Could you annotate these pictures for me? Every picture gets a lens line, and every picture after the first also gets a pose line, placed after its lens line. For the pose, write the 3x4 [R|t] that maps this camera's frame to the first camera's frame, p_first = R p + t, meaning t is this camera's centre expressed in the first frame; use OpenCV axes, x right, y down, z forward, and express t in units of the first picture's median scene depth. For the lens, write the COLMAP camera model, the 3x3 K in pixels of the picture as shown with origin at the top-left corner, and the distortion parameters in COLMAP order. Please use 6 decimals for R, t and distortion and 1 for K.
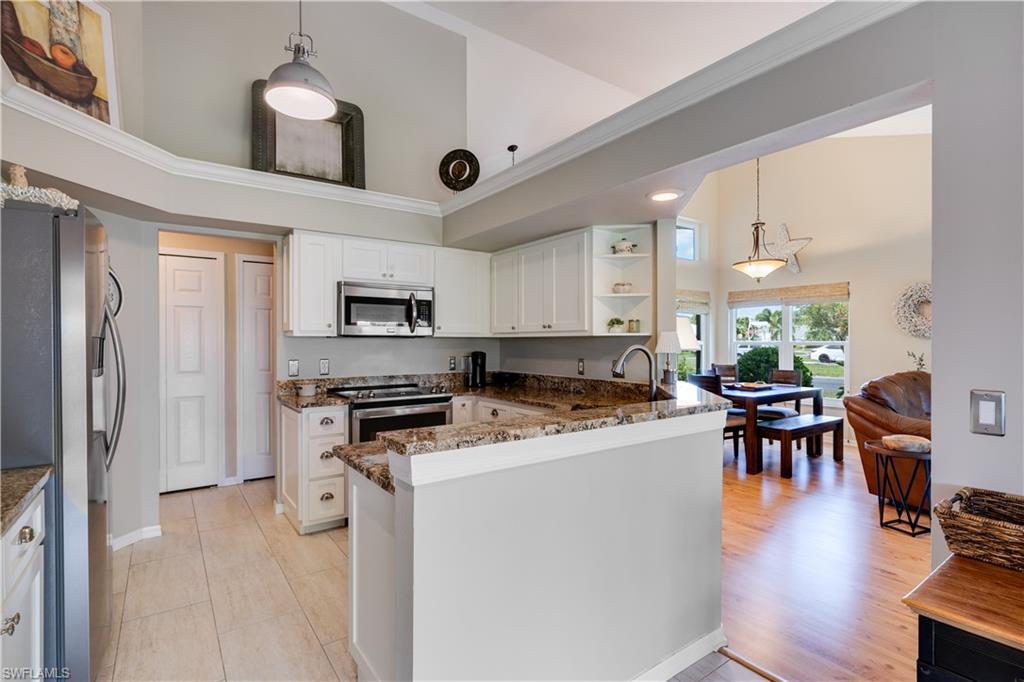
lens RADIAL K [[487.9, 0, 513.6], [0, 487.9, 343.0], [0, 0, 1]] dist [-0.001017, 0.000021]
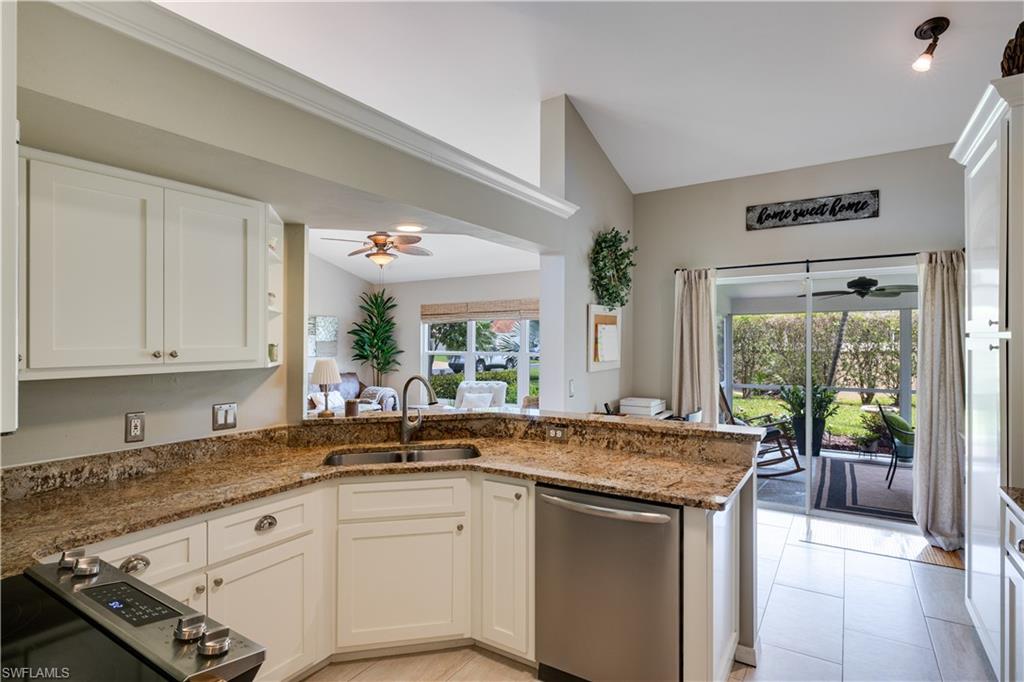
lens RADIAL K [[516.8, 0, 515.4], [0, 516.8, 337.0], [0, 0, 1]] dist [-0.004842, 0.000961]
pose [[-0.376204, 0.008806, 0.926495, -0.562713], [0.006794, 0.999954, -0.006746, -0.045469], [-0.926512, 0.003757, -0.376247, 0.855262]]
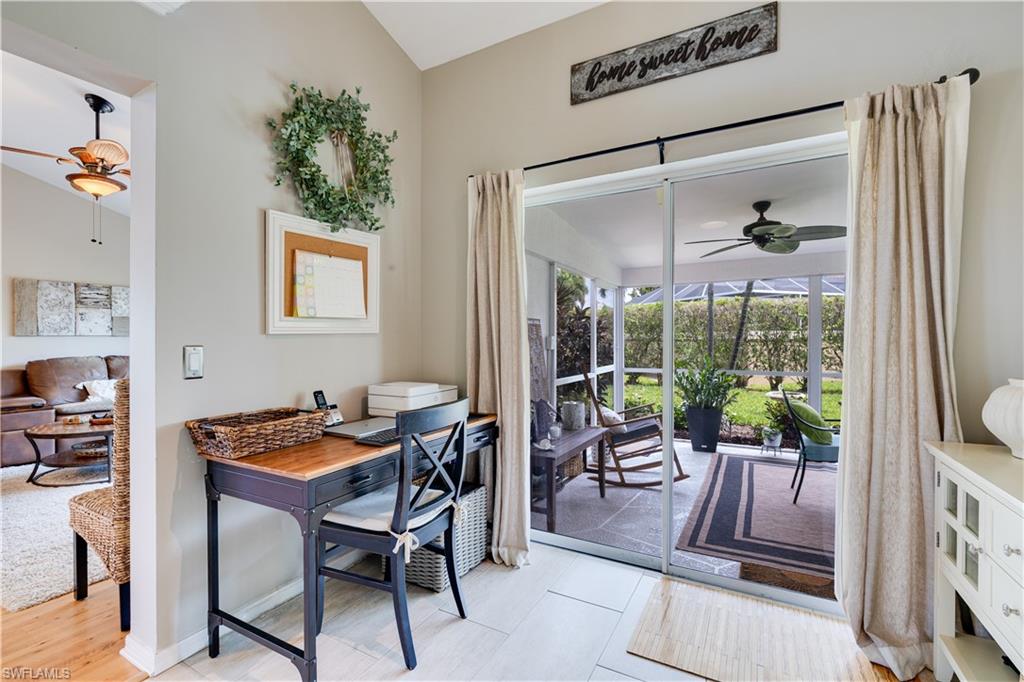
lens RADIAL K [[450.5, 0, 513.8], [0, 450.5, 337.0], [0, 0, 1]] dist [-0.003632, -0.001073]
pose [[-0.435509, 0.002634, 0.900180, -0.409259], [0.006798, 0.999977, 0.000363, -0.014615], [-0.900159, 0.006278, -0.435517, 0.608120]]
